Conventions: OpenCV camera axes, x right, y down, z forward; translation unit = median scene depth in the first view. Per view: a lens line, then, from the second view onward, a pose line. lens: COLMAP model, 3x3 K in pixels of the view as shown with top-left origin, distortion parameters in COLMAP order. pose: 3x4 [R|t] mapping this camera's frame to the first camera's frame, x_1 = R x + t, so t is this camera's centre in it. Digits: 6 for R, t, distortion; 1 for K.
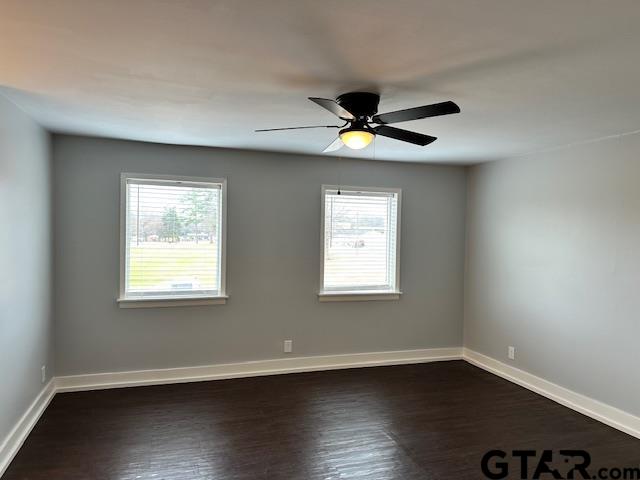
lens RADIAL K [[463.2, 0, 316.8], [0, 463.2, 241.6], [0, 0, 1]] dist [0.166300, -0.264868]
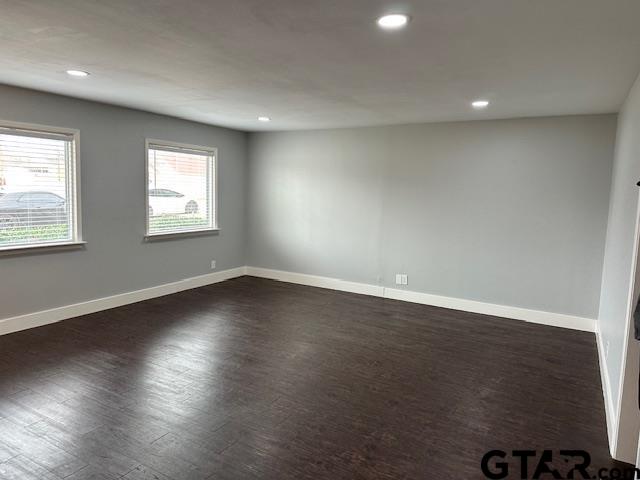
lens RADIAL K [[463.2, 0, 316.8], [0, 463.2, 241.6], [0, 0, 1]] dist [0.166300, -0.264868]
pose [[0.744880, -0.085378, 0.661713, -0.522432], [0.008148, 0.992869, 0.118934, -0.010103], [-0.667148, -0.083200, 0.740264, -0.178785]]
